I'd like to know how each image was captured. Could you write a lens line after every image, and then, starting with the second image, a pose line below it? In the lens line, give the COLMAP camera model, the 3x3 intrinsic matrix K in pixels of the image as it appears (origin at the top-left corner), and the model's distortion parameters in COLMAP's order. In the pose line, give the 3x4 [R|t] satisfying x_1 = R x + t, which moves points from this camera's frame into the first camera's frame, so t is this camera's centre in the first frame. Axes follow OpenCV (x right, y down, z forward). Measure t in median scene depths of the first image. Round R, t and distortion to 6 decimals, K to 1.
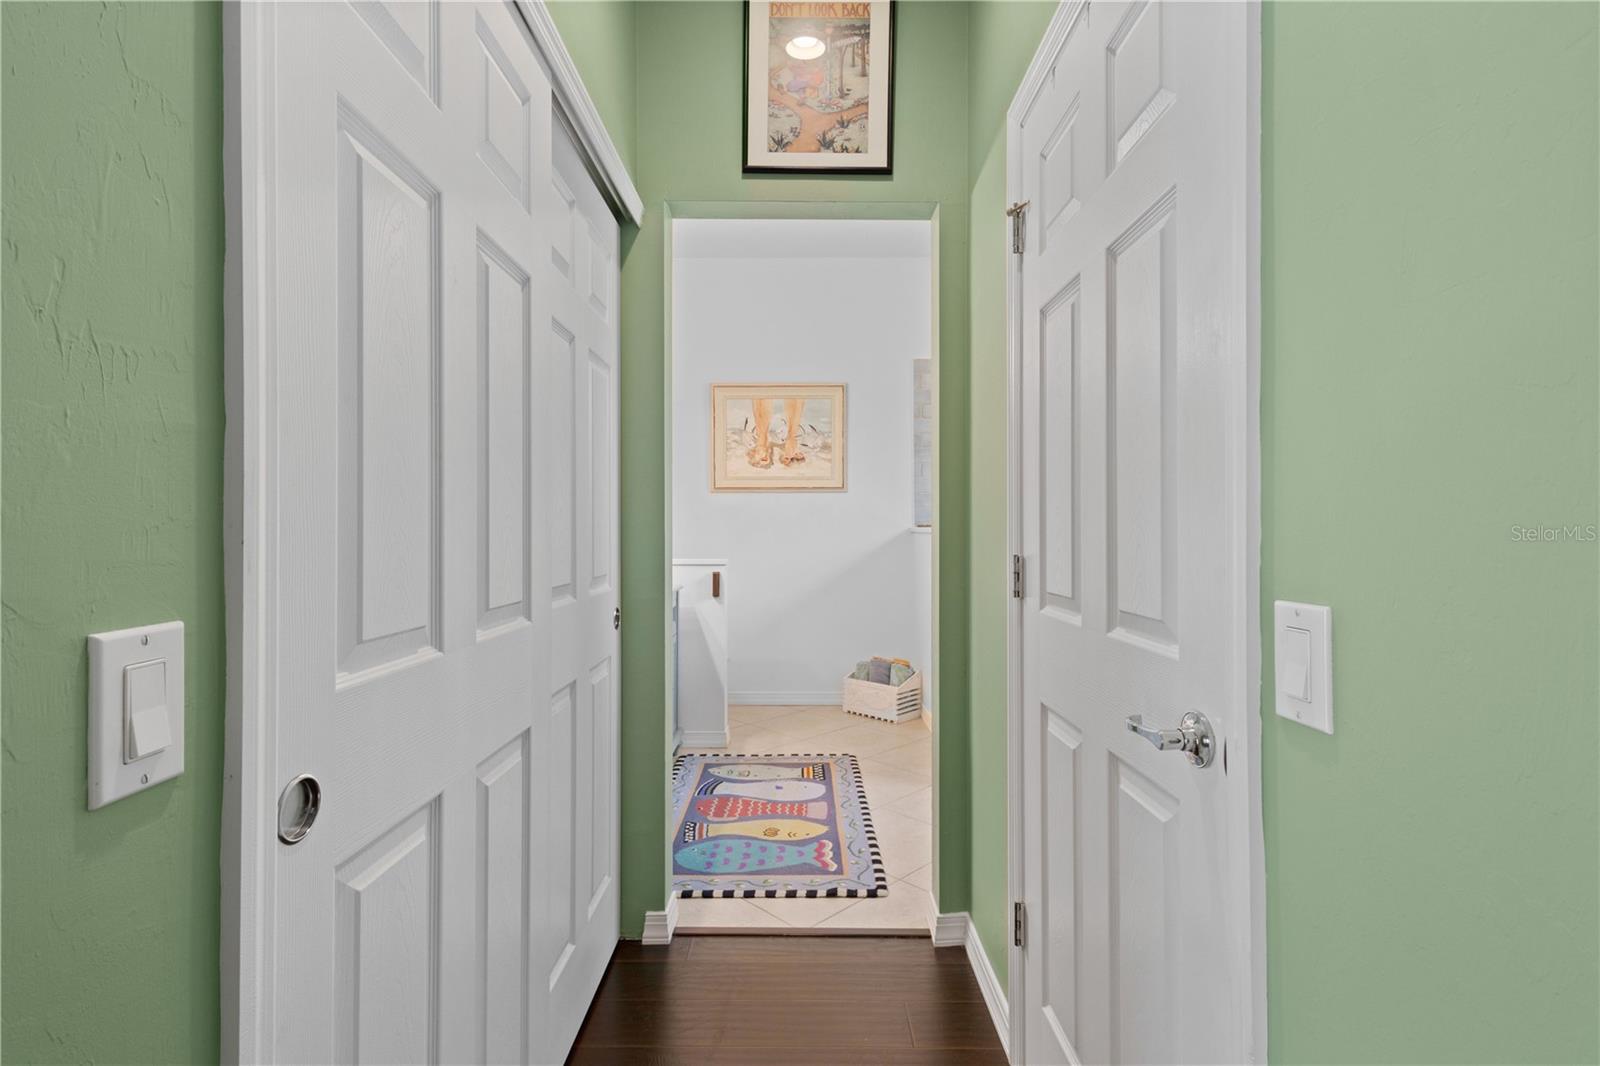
lens RADIAL K [[744.3, 0, 798.2], [0, 744.3, 531.7], [0, 0, 1]] dist [0.002583, 0.000133]
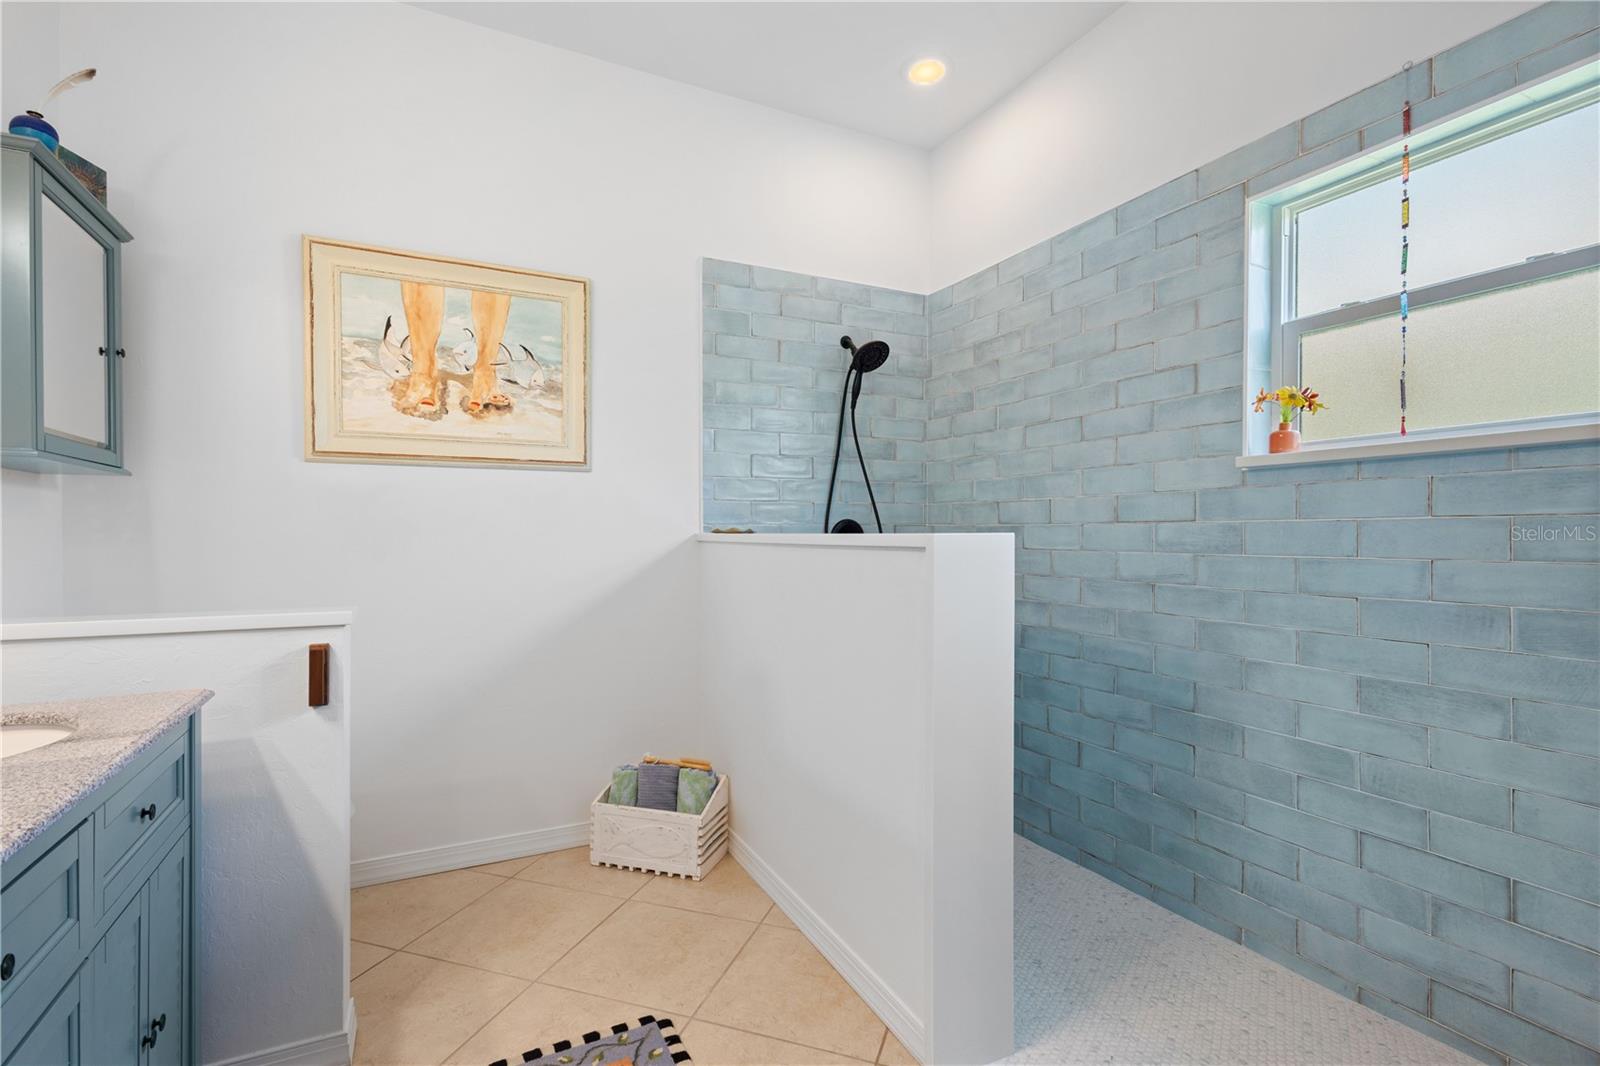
lens RADIAL K [[744.3, 0, 807.2], [0, 744.3, 536.6], [0, 0, 1]] dist [0.002583, 0.000133]
pose [[0.889984, -0.002563, 0.455985, -0.047465], [-0.001594, 0.999961, 0.008733, -0.008535], [-0.455989, -0.008499, 0.889945, 0.419376]]
